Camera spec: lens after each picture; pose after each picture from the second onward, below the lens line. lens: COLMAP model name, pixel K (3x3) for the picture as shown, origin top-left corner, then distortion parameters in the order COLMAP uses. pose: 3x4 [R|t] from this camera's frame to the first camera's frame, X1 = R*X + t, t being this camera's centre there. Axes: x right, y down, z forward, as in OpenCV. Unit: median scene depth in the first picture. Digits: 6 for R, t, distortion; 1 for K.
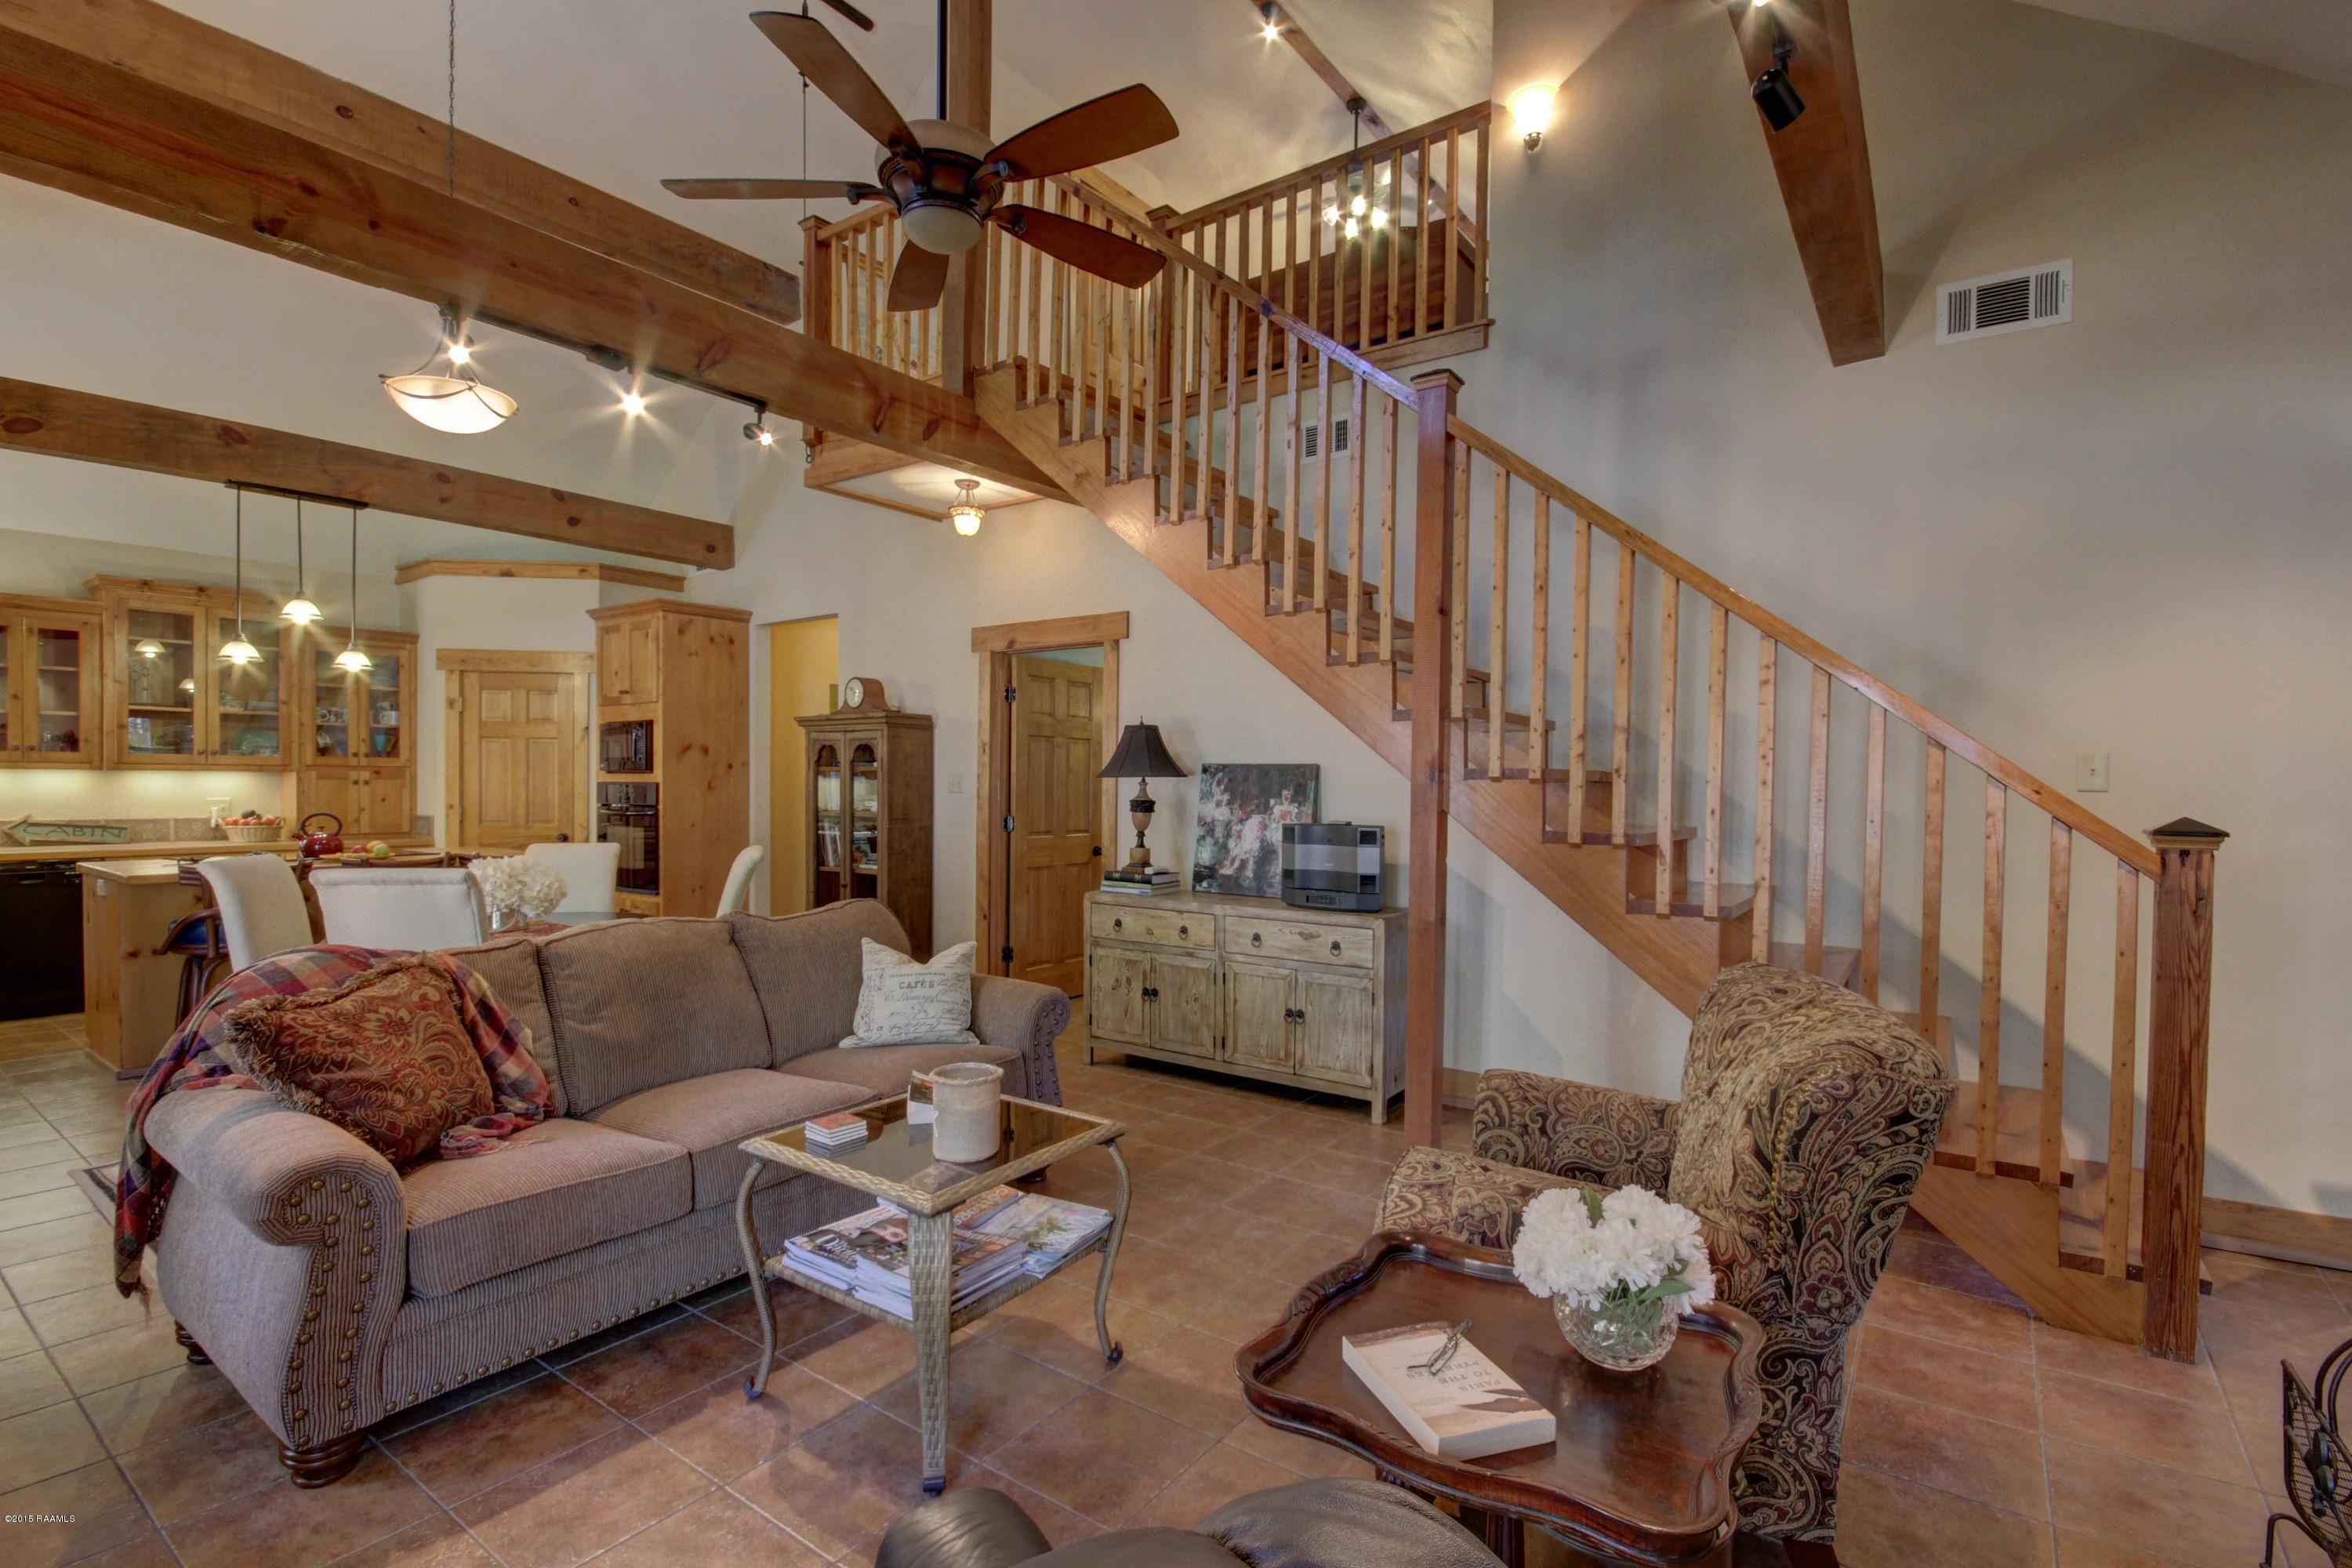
lens RADIAL K [[1092.4, 0, 1181.0], [0, 1092.4, 795.5], [0, 0, 1]] dist [0.004090, -0.005853]
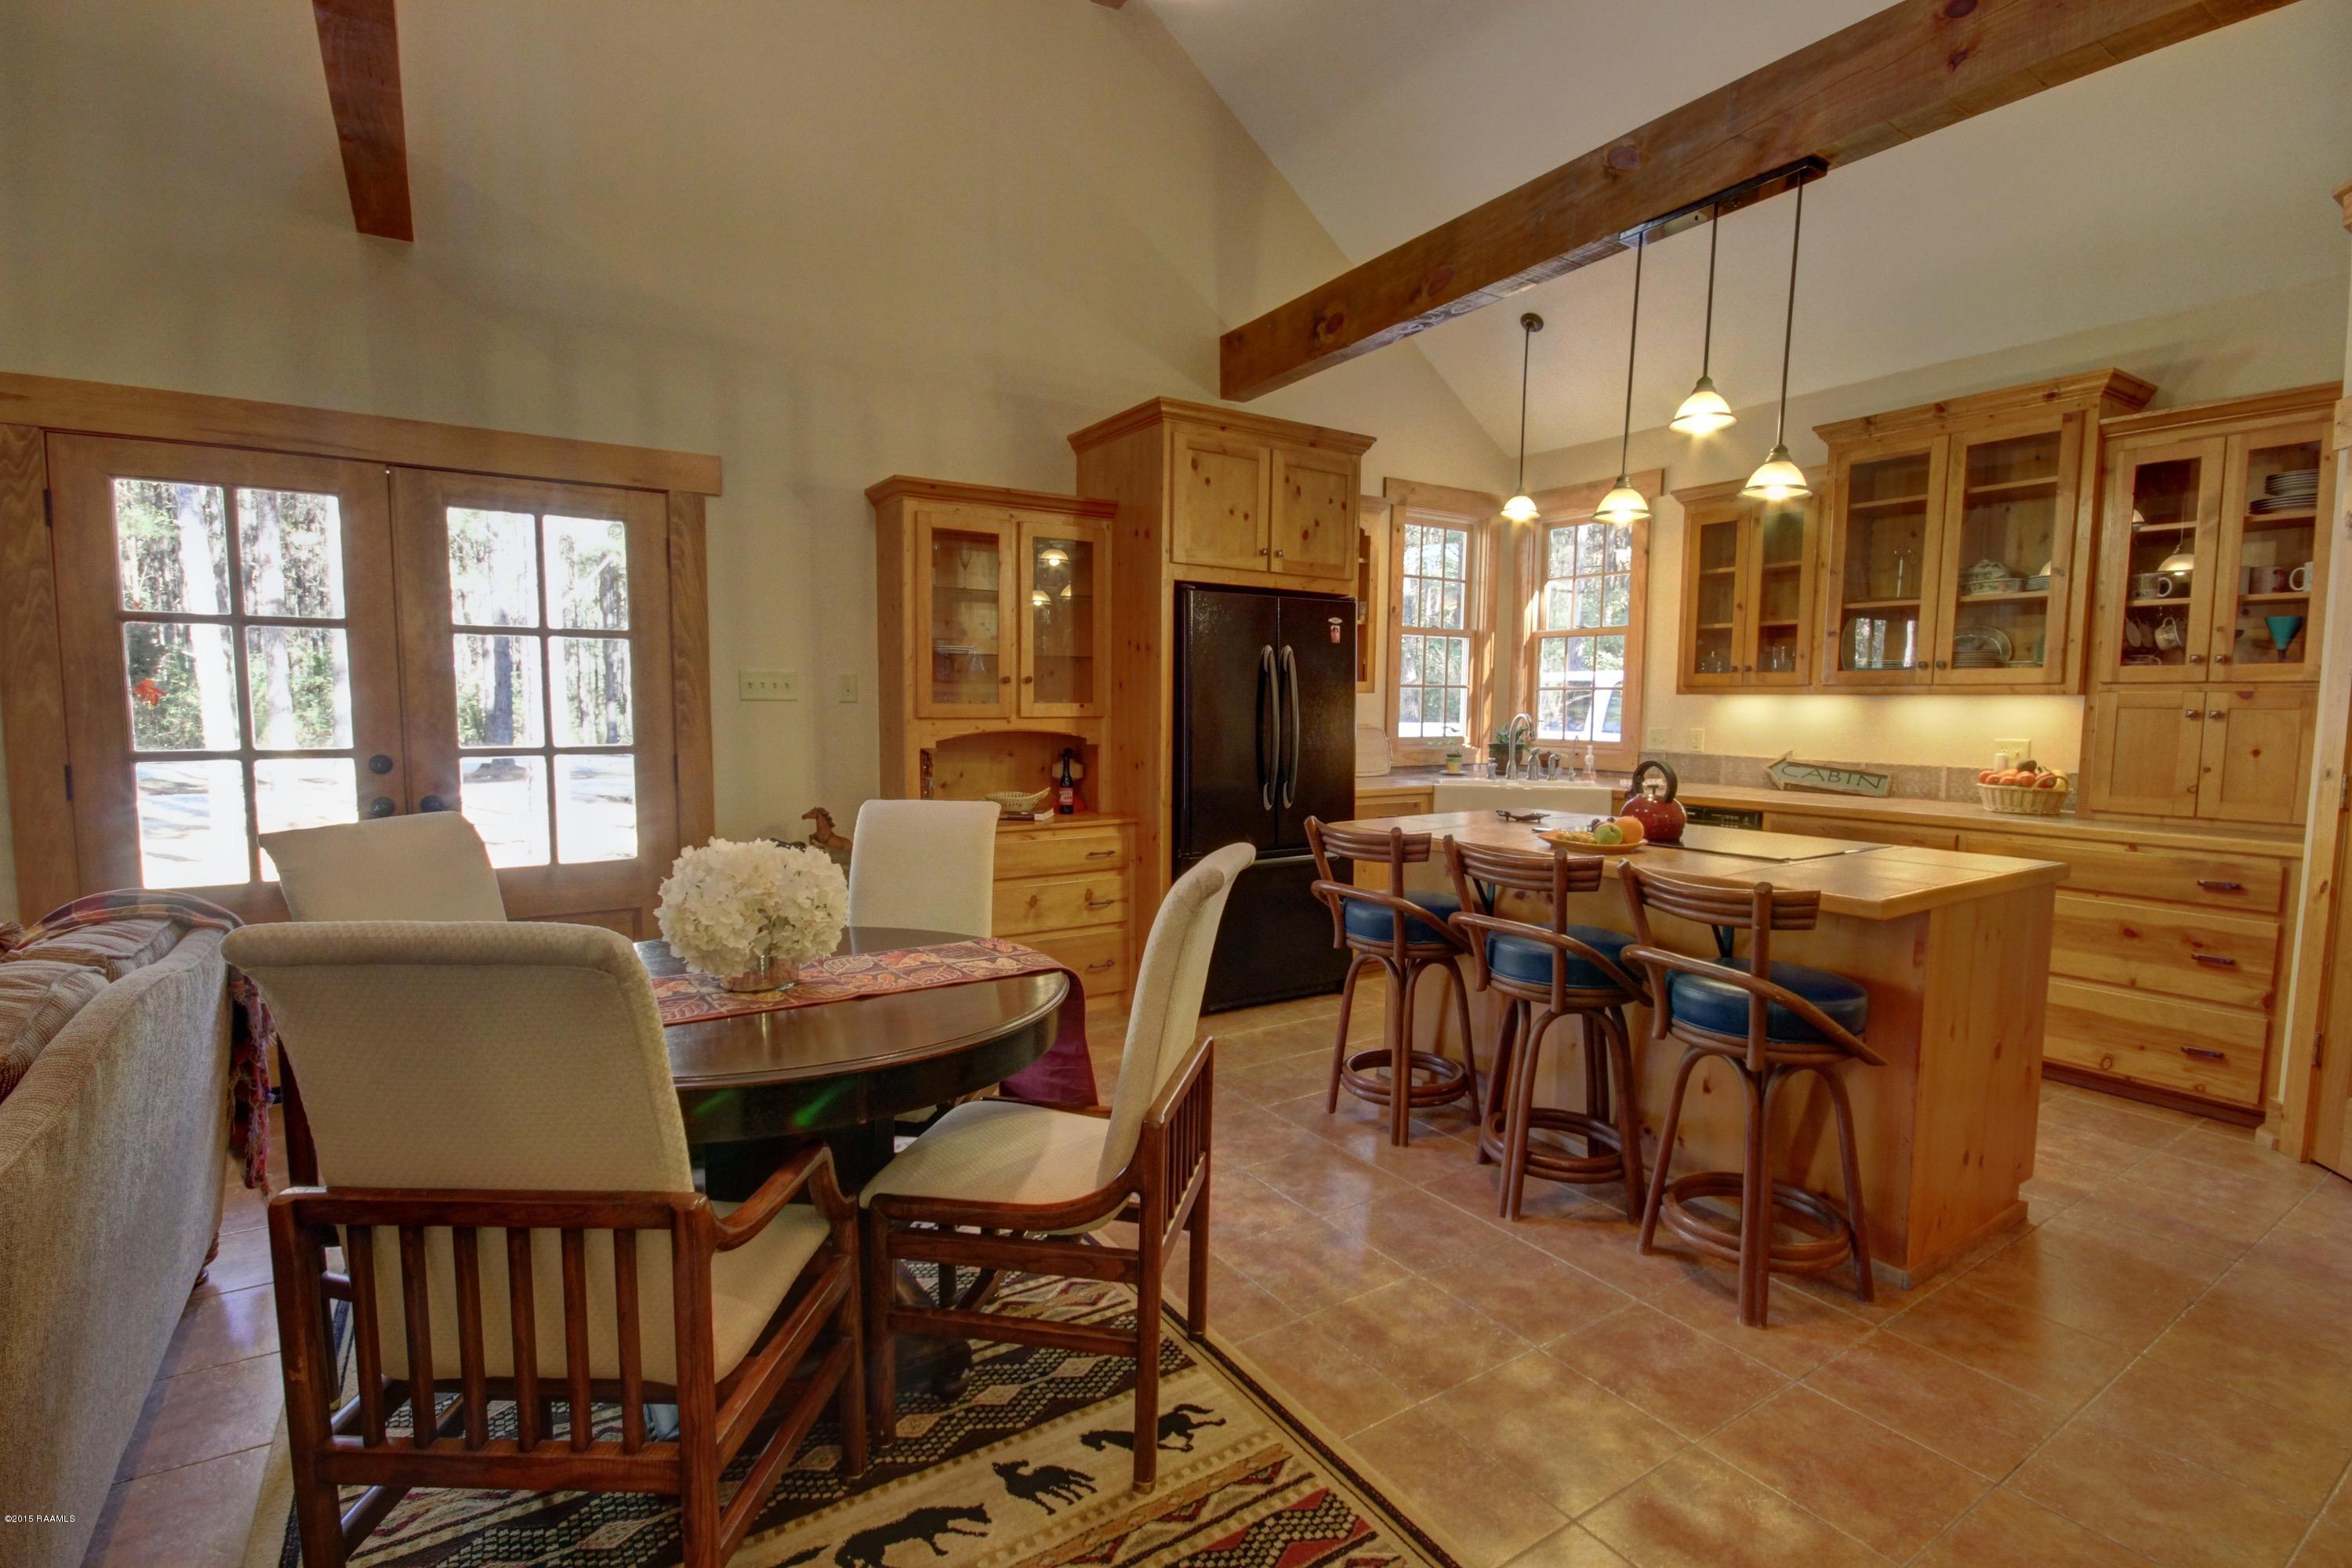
lens RADIAL K [[1092.4, 0, 1177.5], [0, 1092.4, 797.9], [0, 0, 1]] dist [0.004090, -0.005853]
pose [[-0.356480, 0.071739, -0.931545, -0.138527], [-0.021189, 0.996171, 0.084825, -0.007688], [0.934062, 0.049977, -0.353595, 0.871620]]
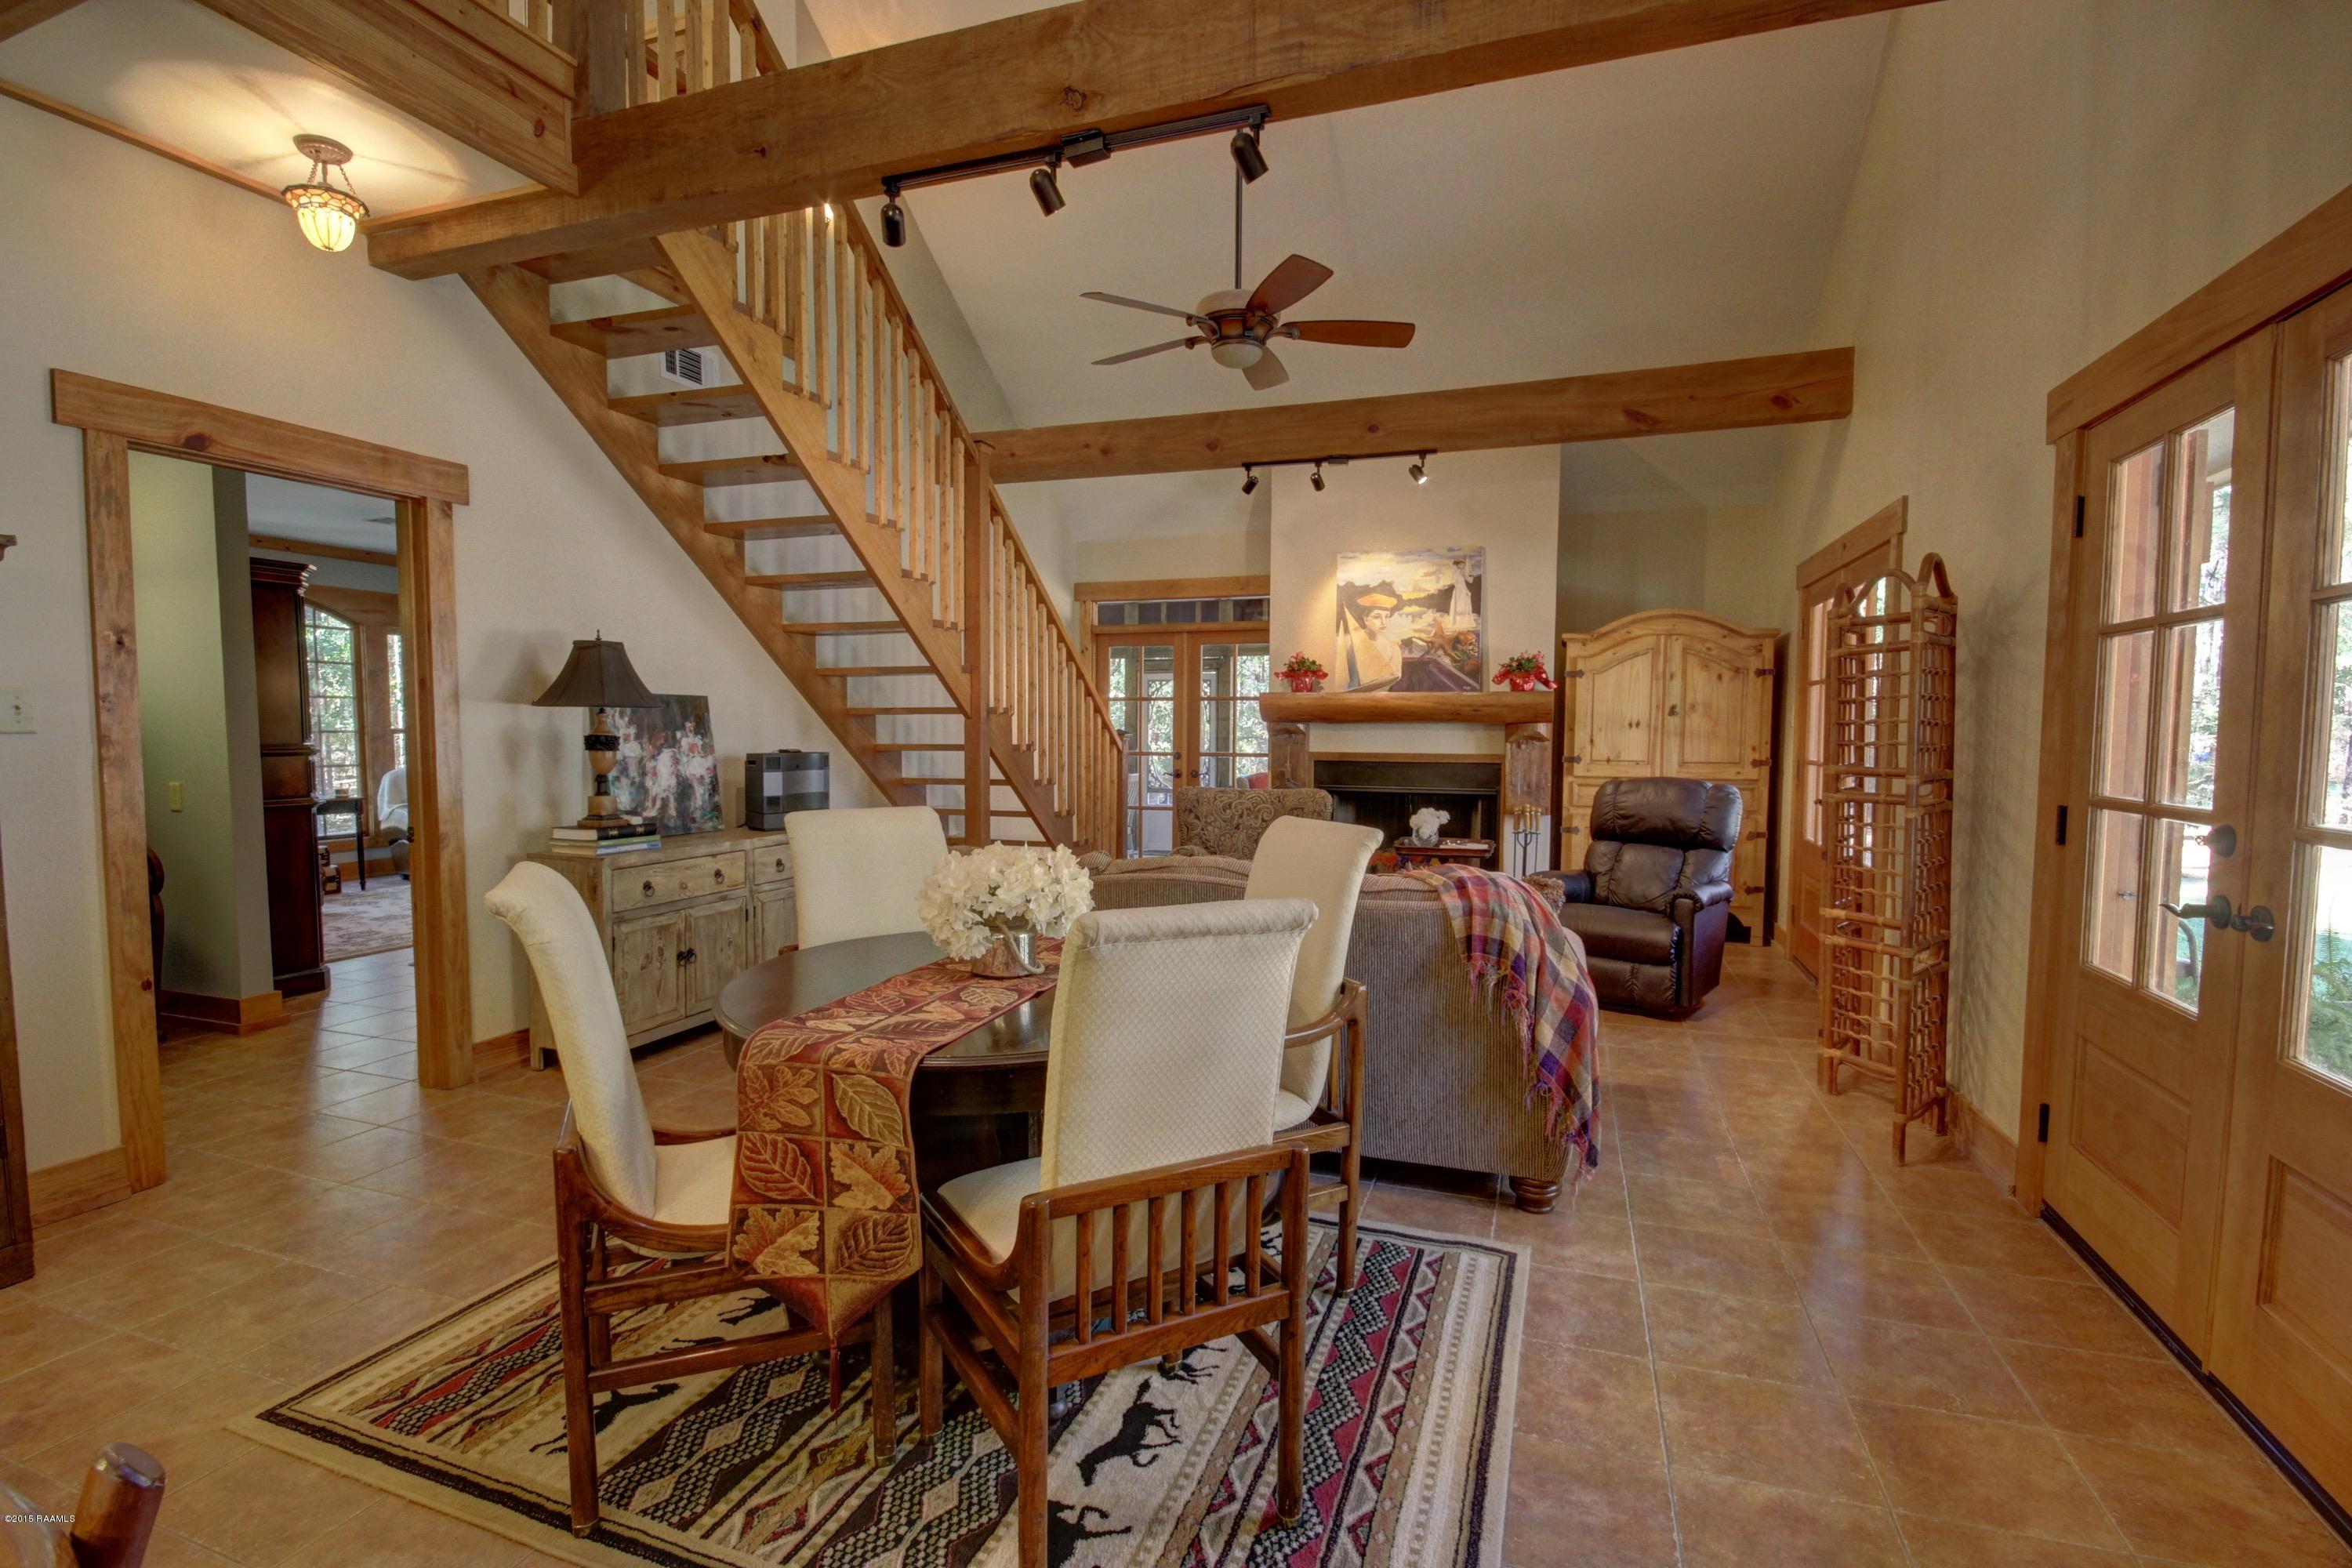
lens RADIAL K [[1092.4, 0, 1171.7], [0, 1092.4, 790.9], [0, 0, 1]] dist [0.004090, -0.005853]
pose [[-0.276599, -0.067839, 0.958588, -0.765776], [0.003864, 0.997419, 0.071702, -0.009395], [-0.960978, 0.023537, -0.275623, 0.686271]]
